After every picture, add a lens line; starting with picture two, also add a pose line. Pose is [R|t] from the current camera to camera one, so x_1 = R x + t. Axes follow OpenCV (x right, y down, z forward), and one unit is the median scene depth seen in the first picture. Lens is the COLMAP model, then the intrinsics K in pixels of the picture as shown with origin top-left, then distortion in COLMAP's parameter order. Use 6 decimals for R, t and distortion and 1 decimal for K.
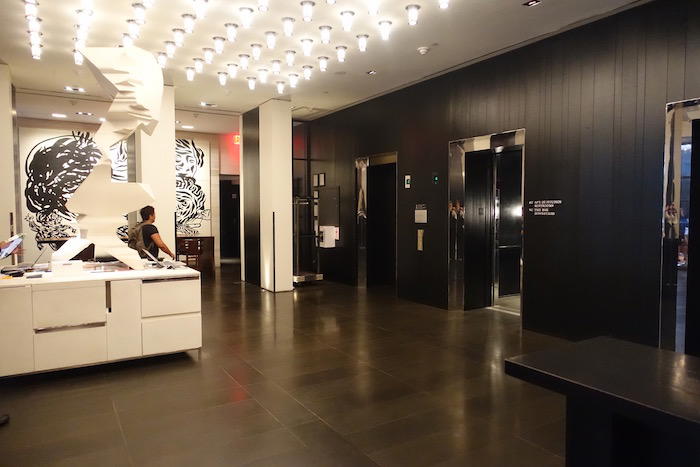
lens RADIAL K [[486.7, 0, 348.4], [0, 486.7, 236.2], [0, 0, 1]] dist [0.032067, 0.017334]
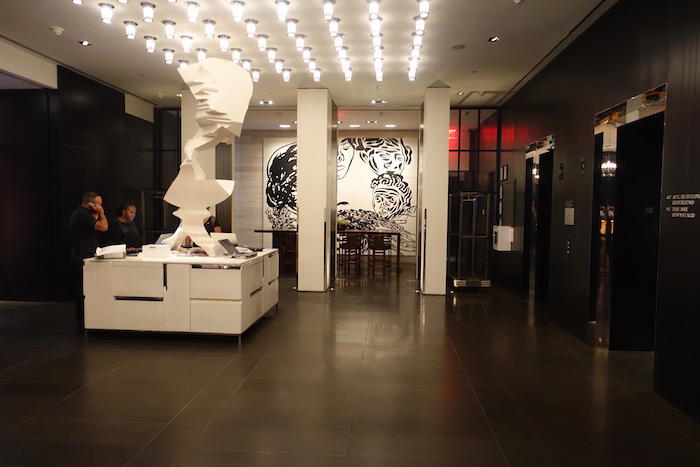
lens RADIAL K [[486.7, 0, 350.7], [0, 486.7, 234.3], [0, 0, 1]] dist [0.032067, 0.017334]
pose [[0.809615, 0.044731, -0.585254, 0.235613], [-0.044697, 0.998895, 0.014514, -0.006533], [0.585256, 0.014408, 0.810720, 0.132544]]
